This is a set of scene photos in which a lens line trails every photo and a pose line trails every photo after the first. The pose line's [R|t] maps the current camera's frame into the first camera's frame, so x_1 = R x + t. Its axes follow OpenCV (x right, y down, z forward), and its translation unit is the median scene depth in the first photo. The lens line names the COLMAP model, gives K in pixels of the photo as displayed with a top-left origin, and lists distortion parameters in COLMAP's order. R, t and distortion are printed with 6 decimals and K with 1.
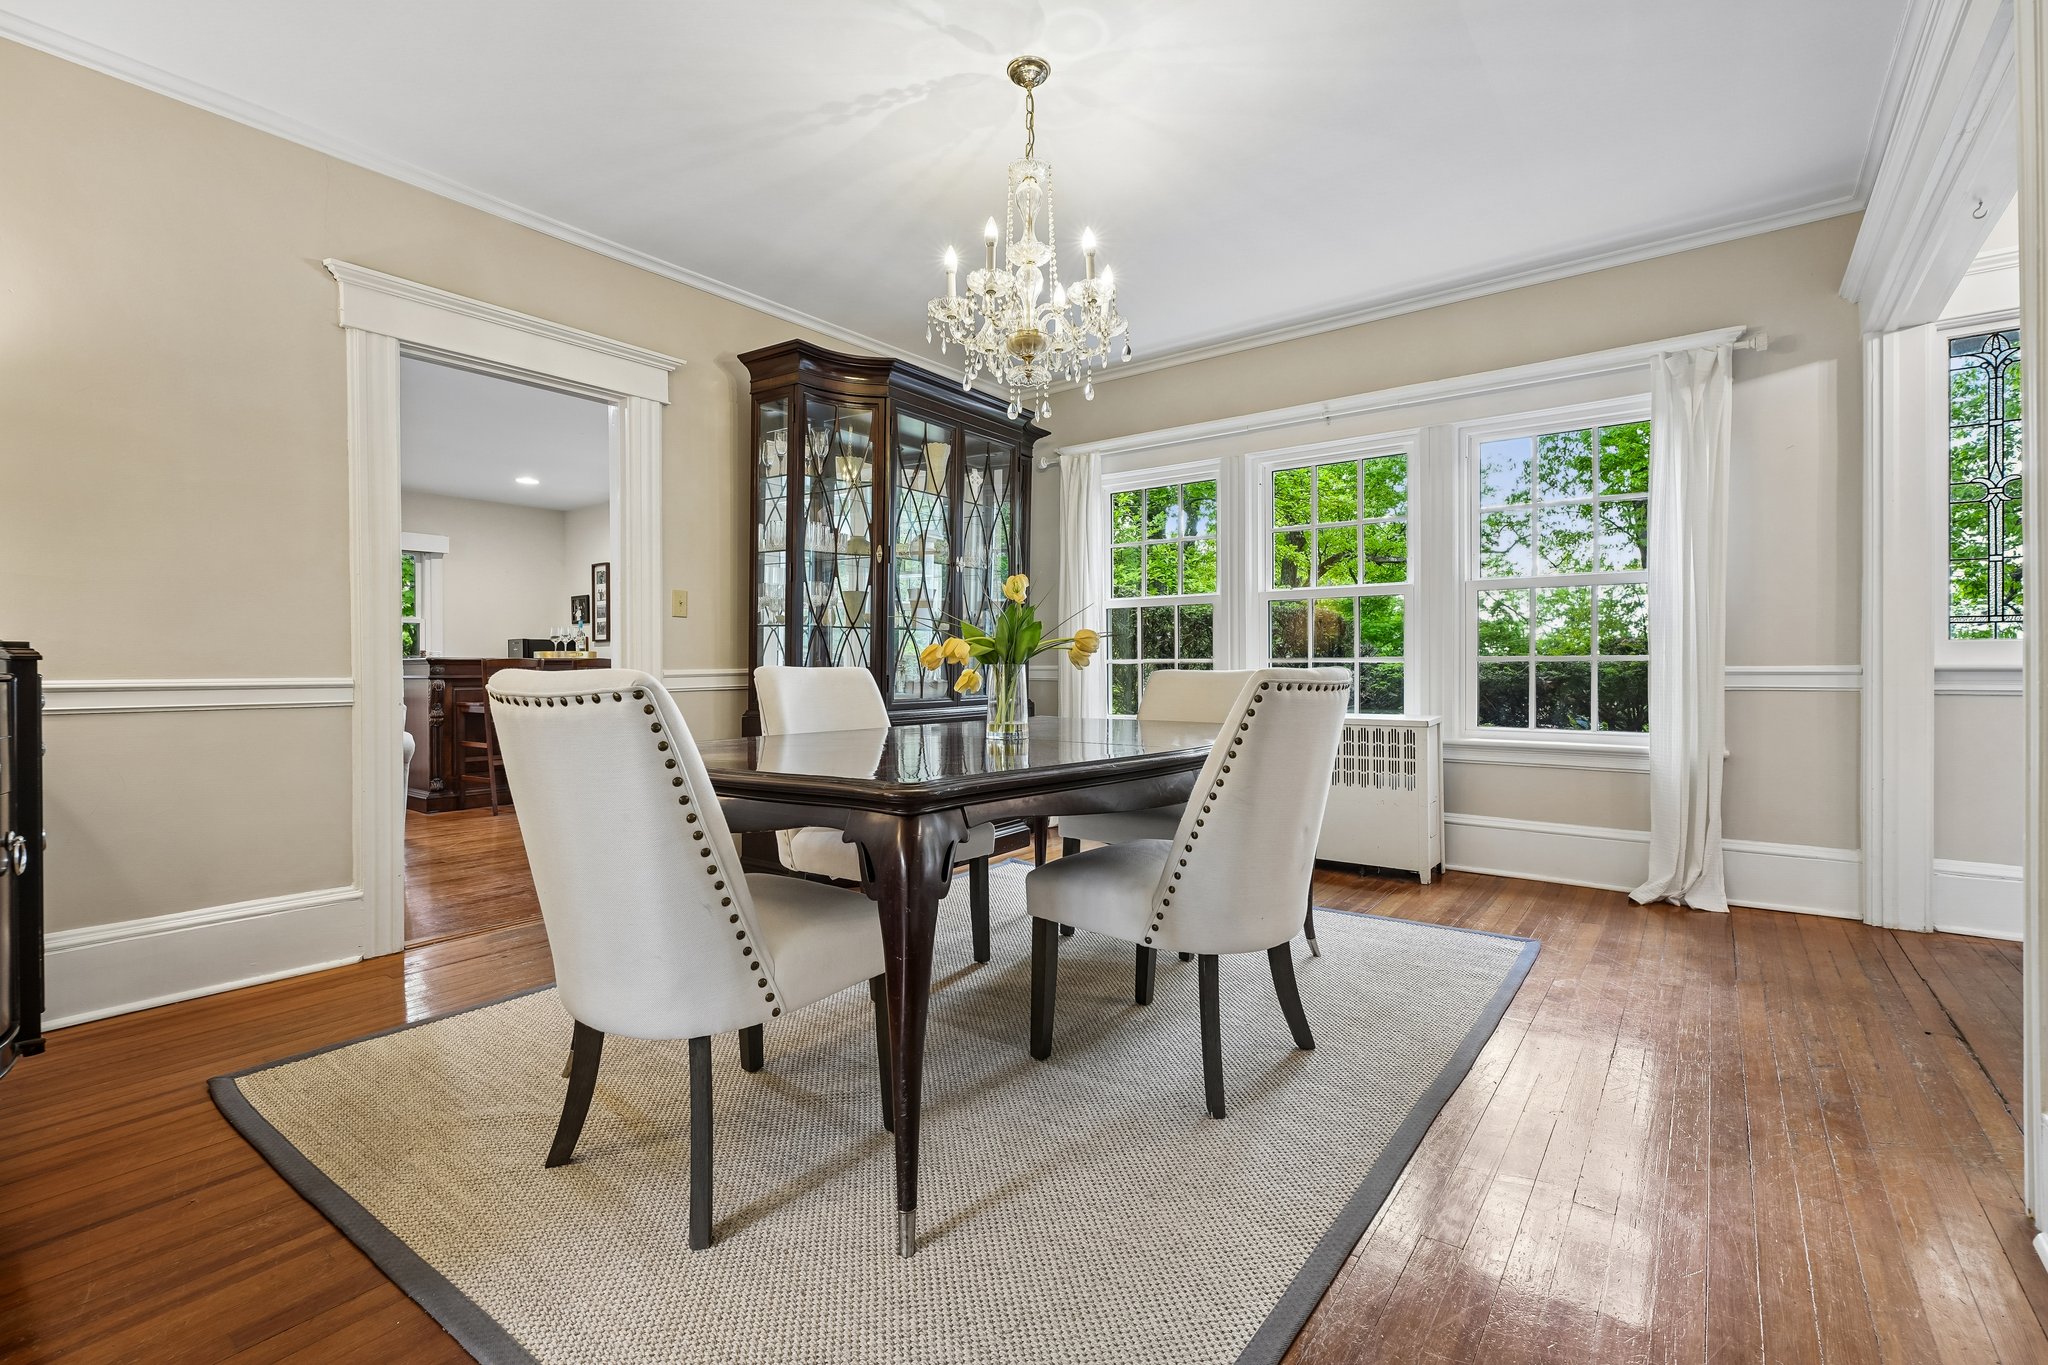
lens RADIAL K [[924.7, 0, 1025.8], [0, 924.7, 671.5], [0, 0, 1]] dist [-0.000143, 0.000897]
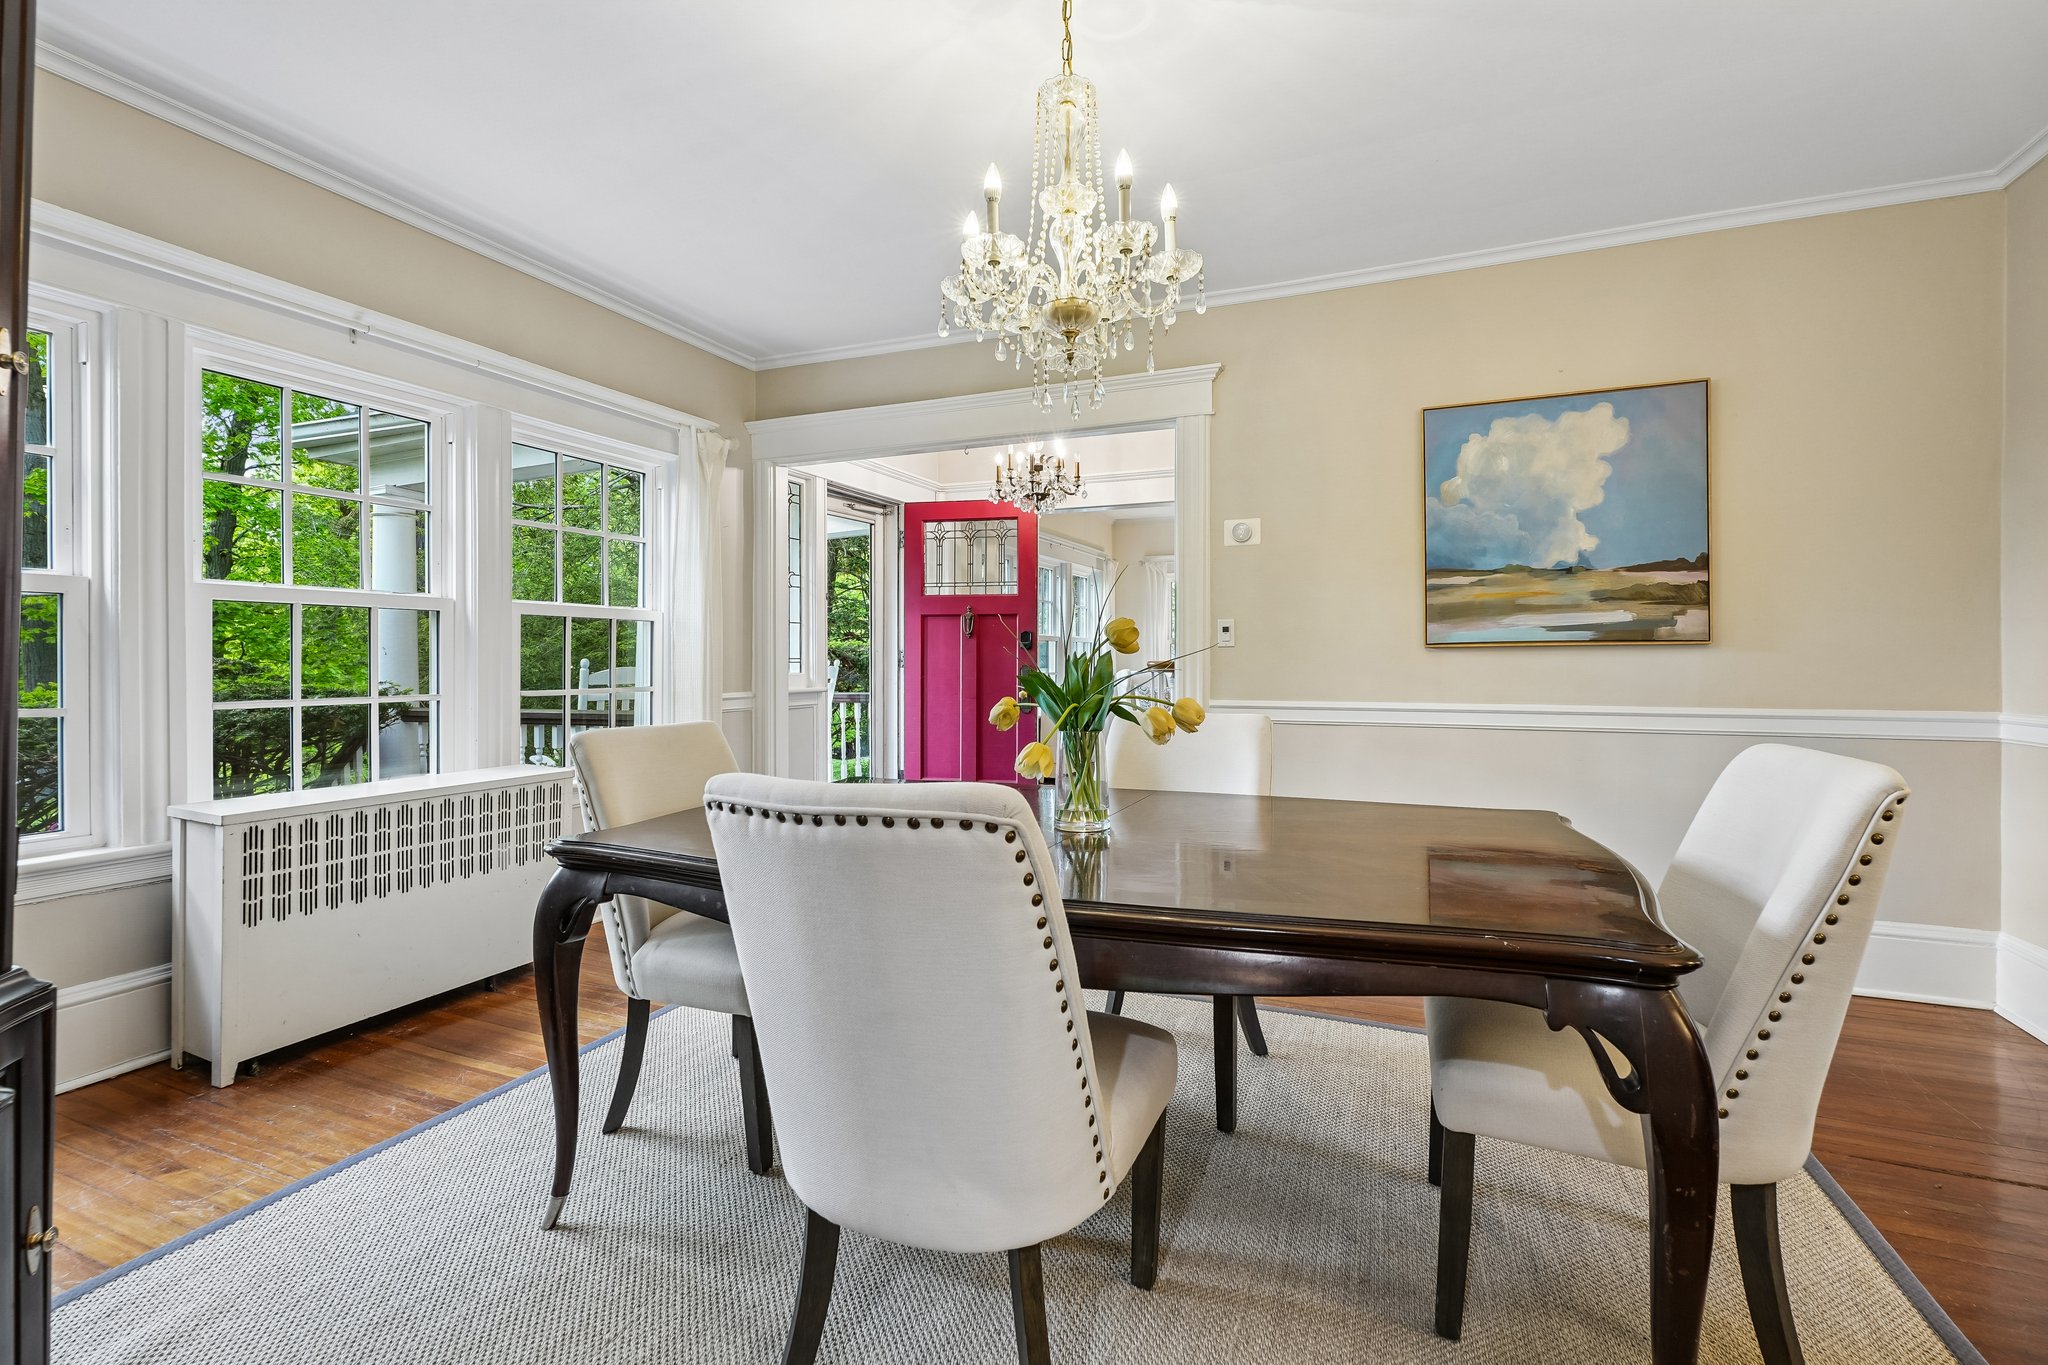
lens RADIAL K [[924.7, 0, 1029.4], [0, 924.7, 668.9], [0, 0, 1]] dist [-0.000143, 0.000897]
pose [[-0.255973, 0.003574, 0.966677, -0.260015], [0.023321, 0.999725, 0.002479, -0.015855], [-0.966403, 0.023178, -0.255986, 0.432073]]
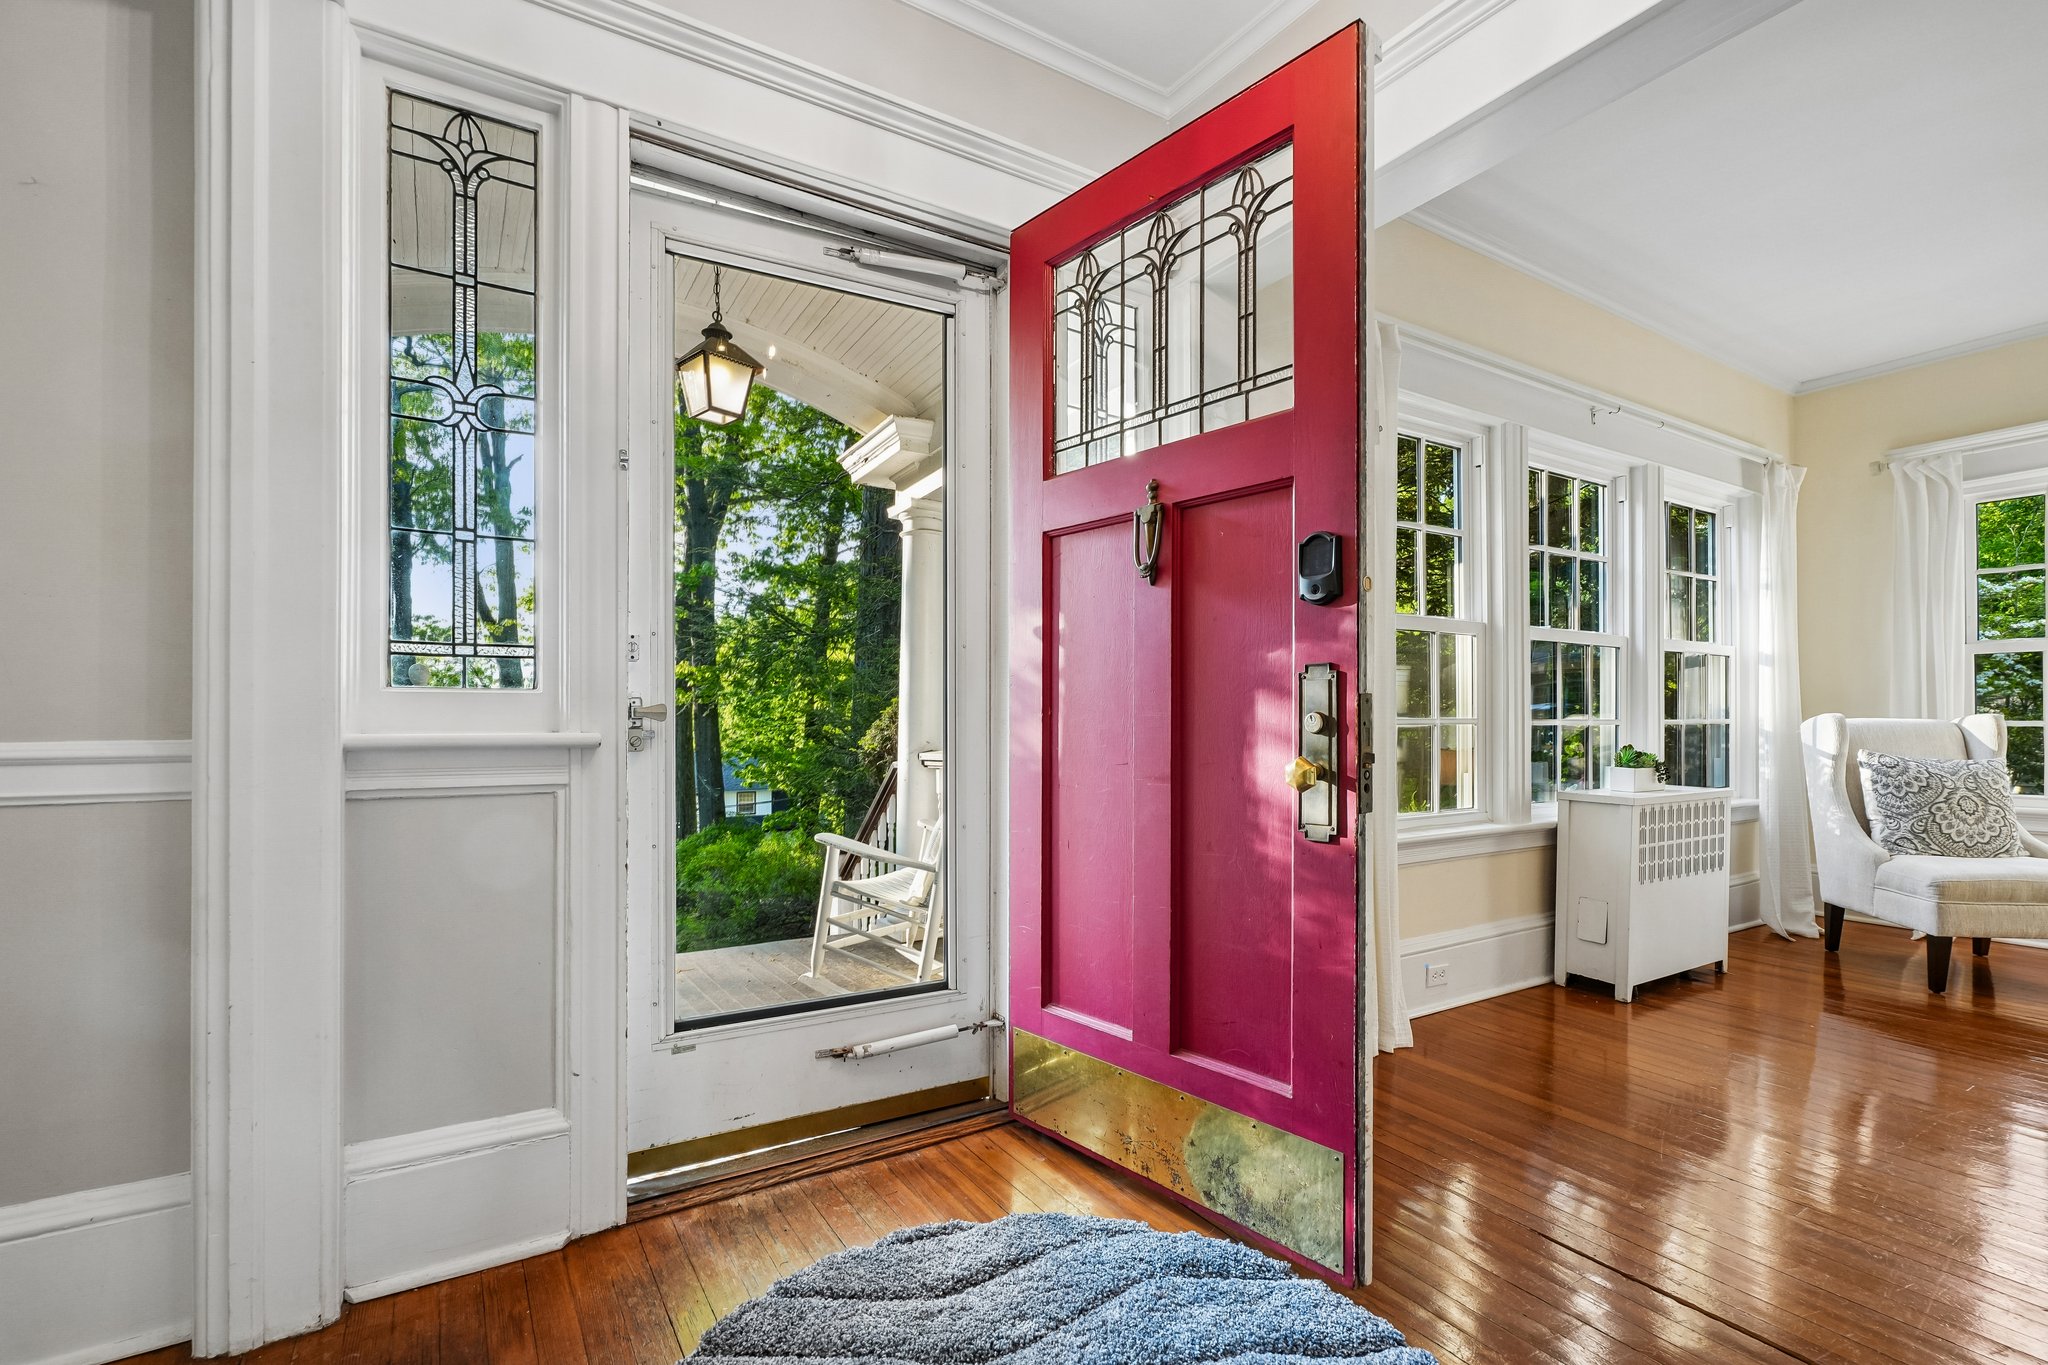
lens RADIAL K [[924.7, 0, 1011.8], [0, 924.7, 702.3], [0, 0, 1]] dist [-0.000143, 0.000897]
pose [[0.356572, 0.025435, 0.933922, 0.285669], [0.009689, 0.999475, -0.030919, -0.003100], [-0.934218, 0.020074, 0.356138, 0.222721]]
